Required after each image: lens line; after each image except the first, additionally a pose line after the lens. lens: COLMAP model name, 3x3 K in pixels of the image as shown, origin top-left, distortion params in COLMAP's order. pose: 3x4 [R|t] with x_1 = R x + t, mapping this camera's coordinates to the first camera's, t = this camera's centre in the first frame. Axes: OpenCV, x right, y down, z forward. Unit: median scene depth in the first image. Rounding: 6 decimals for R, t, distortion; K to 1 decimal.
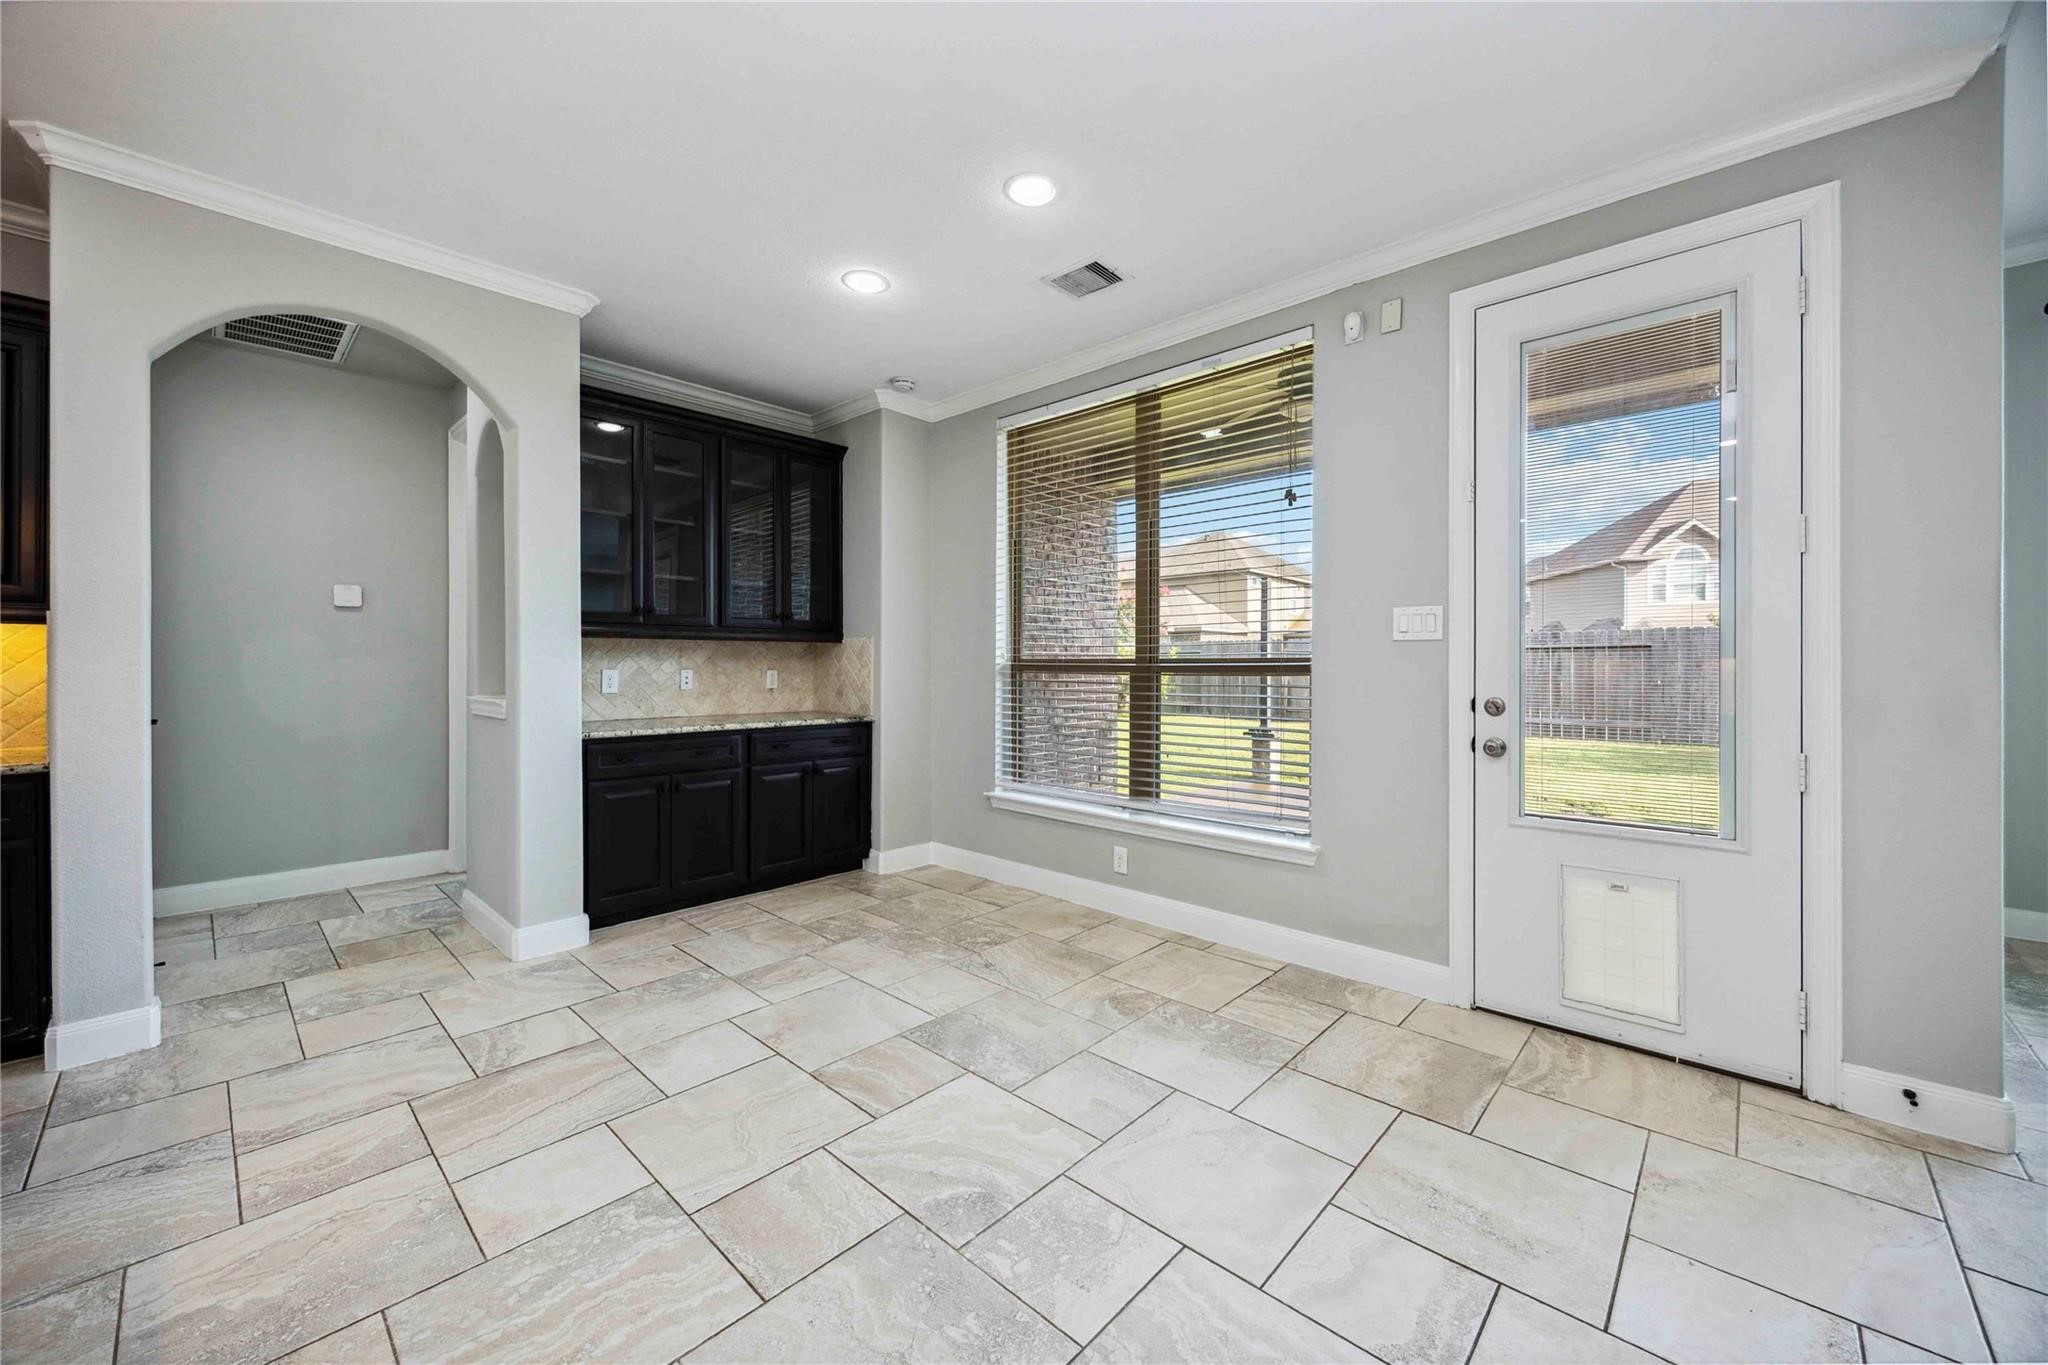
lens RADIAL K [[790.7, 0, 1017.4], [0, 790.7, 666.0], [0, 0, 1]] dist [-0.000758, -0.000115]
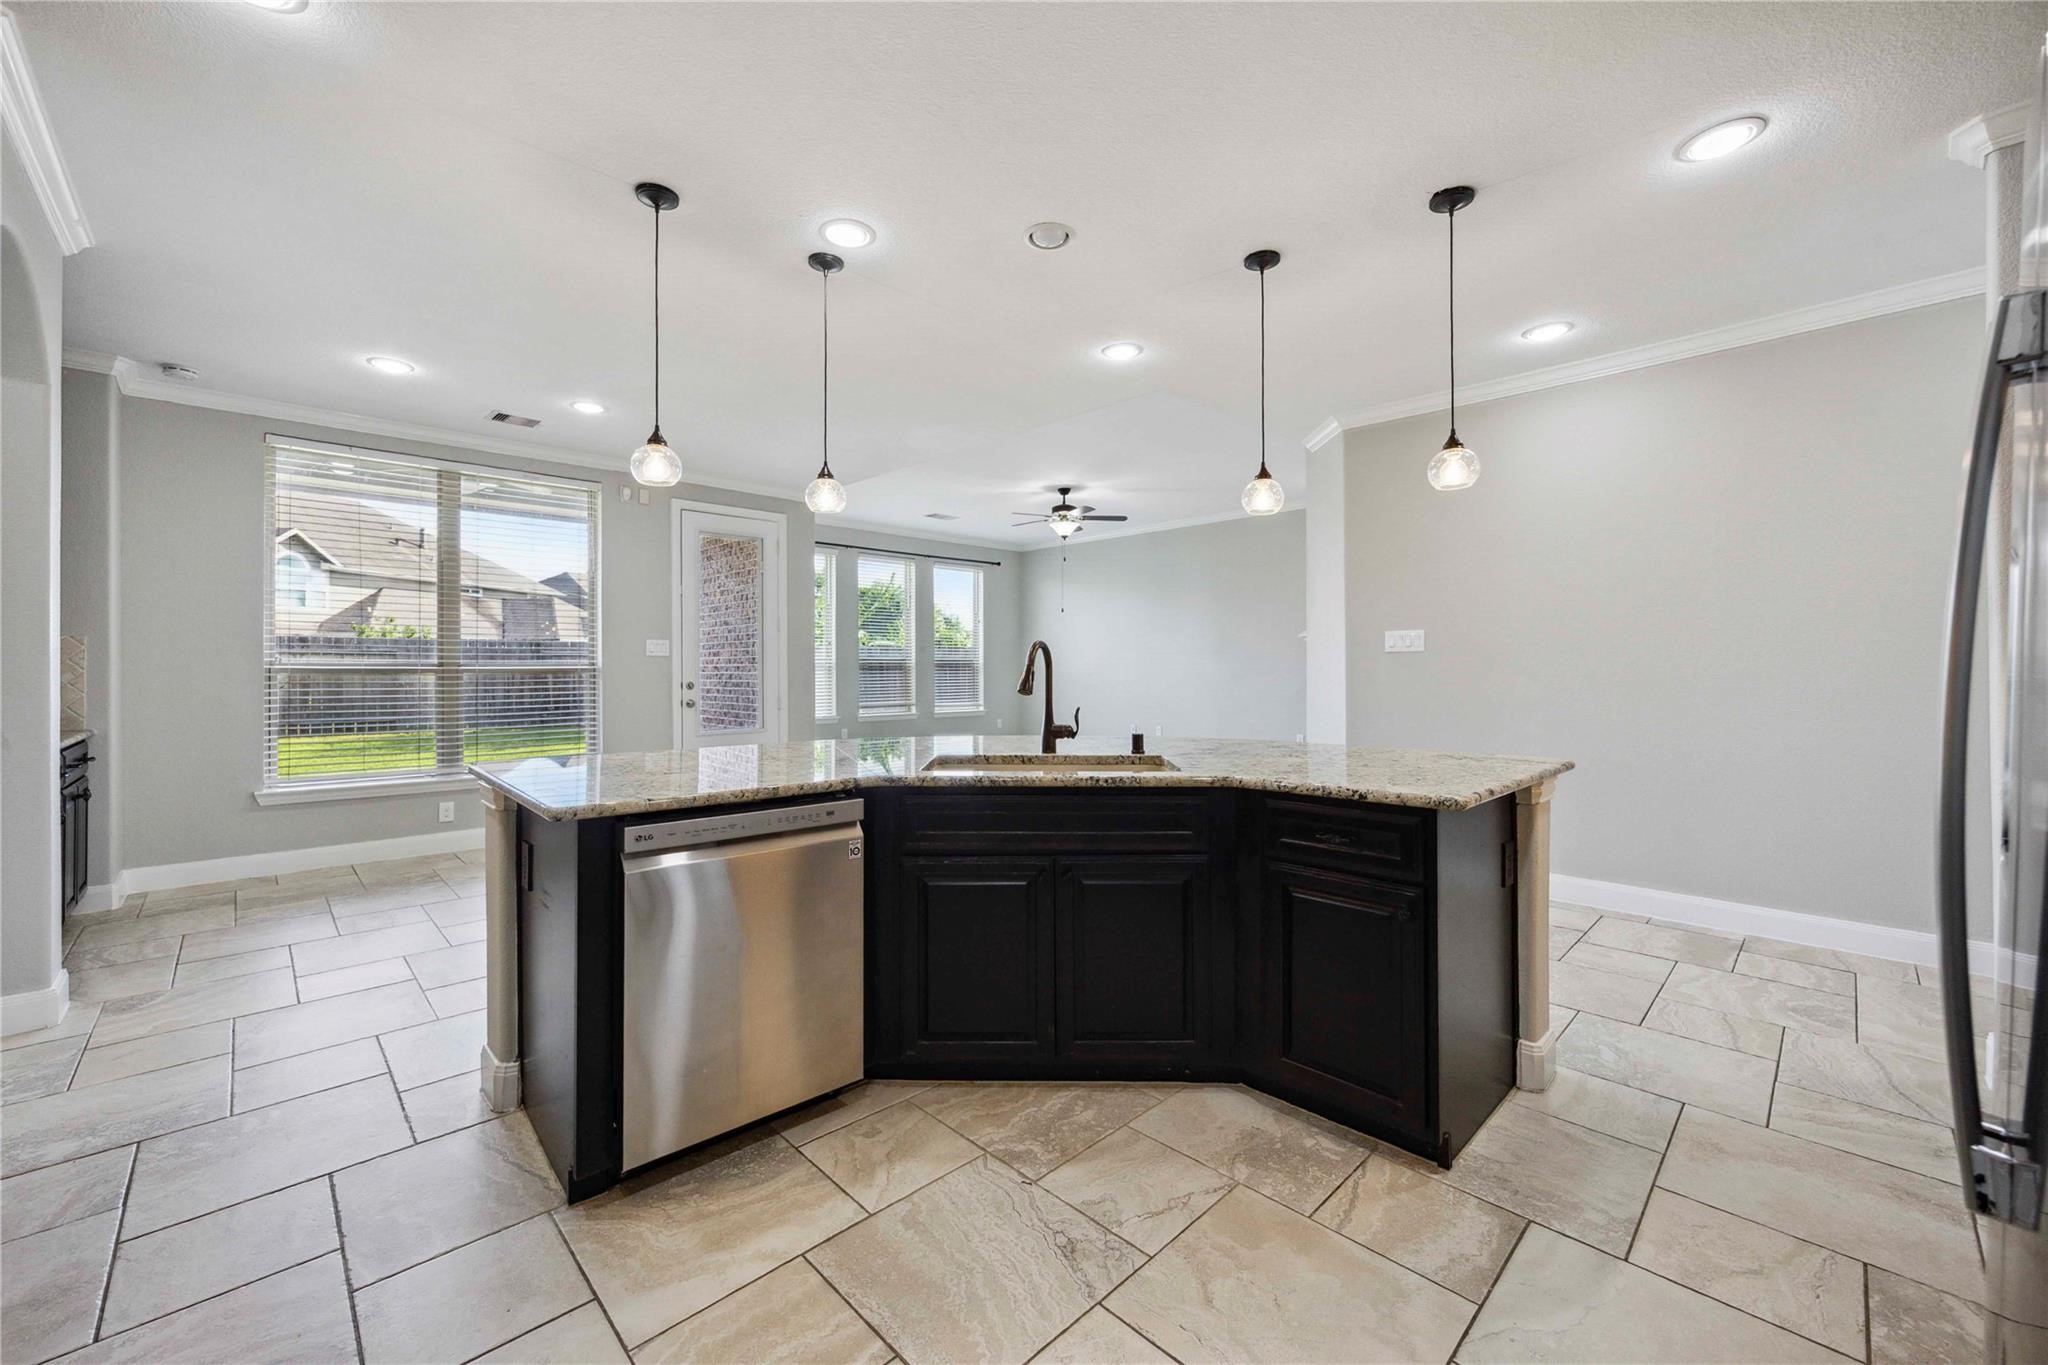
lens RADIAL K [[790.7, 0, 1024.3], [0, 790.7, 669.9], [0, 0, 1]] dist [-0.000758, -0.000115]
pose [[0.038702, -0.005371, 0.999236, -1.186618], [0.002850, 0.999982, 0.005265, -0.002801], [-0.999247, 0.002644, 0.038717, -0.044474]]
